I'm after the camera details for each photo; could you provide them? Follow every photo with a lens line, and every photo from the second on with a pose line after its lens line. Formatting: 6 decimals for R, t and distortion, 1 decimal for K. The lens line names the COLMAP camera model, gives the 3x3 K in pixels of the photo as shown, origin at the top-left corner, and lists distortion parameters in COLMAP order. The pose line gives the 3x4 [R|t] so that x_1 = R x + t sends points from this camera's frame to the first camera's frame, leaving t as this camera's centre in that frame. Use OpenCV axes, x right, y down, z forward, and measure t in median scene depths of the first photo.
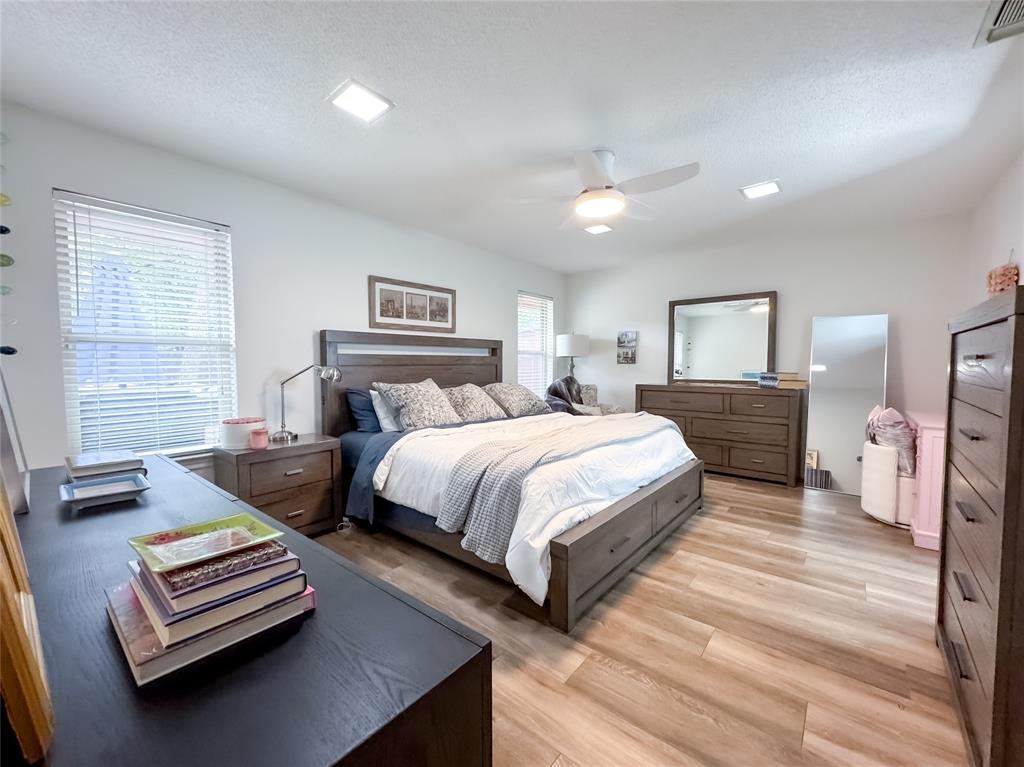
lens RADIAL K [[414.1, 0, 512.0], [0, 414.1, 383.5], [0, 0, 1]] dist [-0.015332, -0.000026]
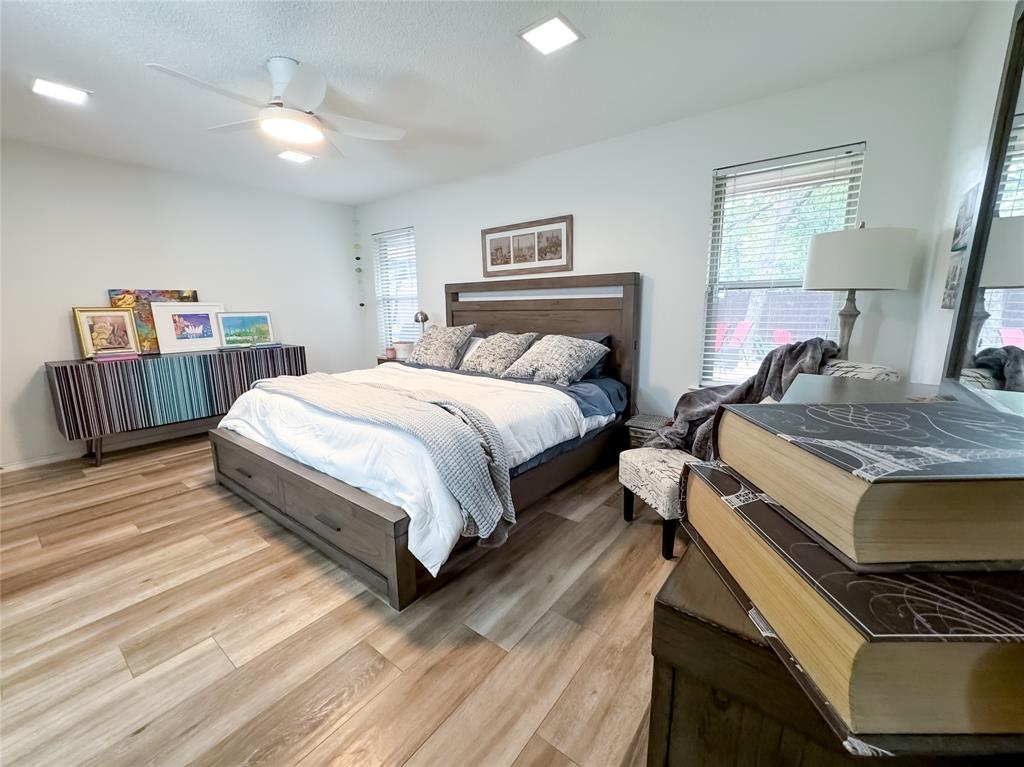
lens RADIAL K [[414.1, 0, 512.0], [0, 414.1, 383.5], [0, 0, 1]] dist [-0.015332, -0.000026]
pose [[0.041509, 0.179873, -0.982814, 0.920564], [-0.038833, 0.983209, 0.178305, -0.057543], [0.998383, 0.030764, 0.047797, 1.127082]]
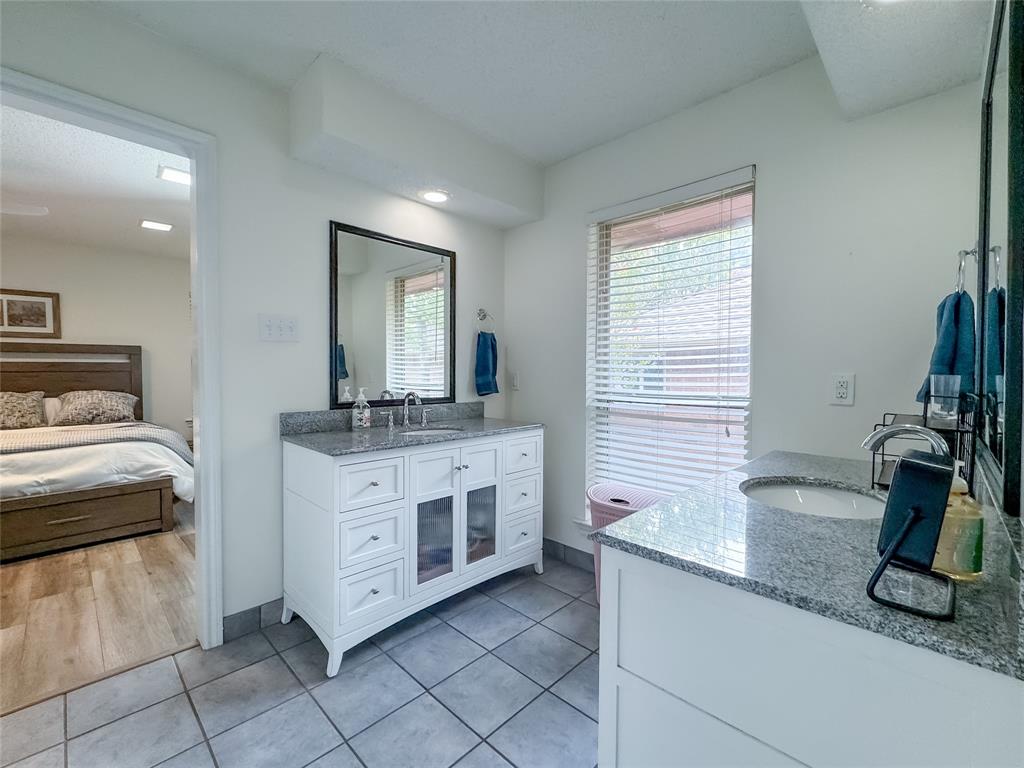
lens RADIAL K [[433.4, 0, 512.0], [0, 433.4, 384.0], [0, 0, 1]] dist [-0.001575, -0.000140]
pose [[0.996376, -0.003793, -0.084968, 1.302054], [0.002324, 0.999846, -0.017375, 0.004075], [0.085021, 0.017115, 0.996232, 0.127306]]
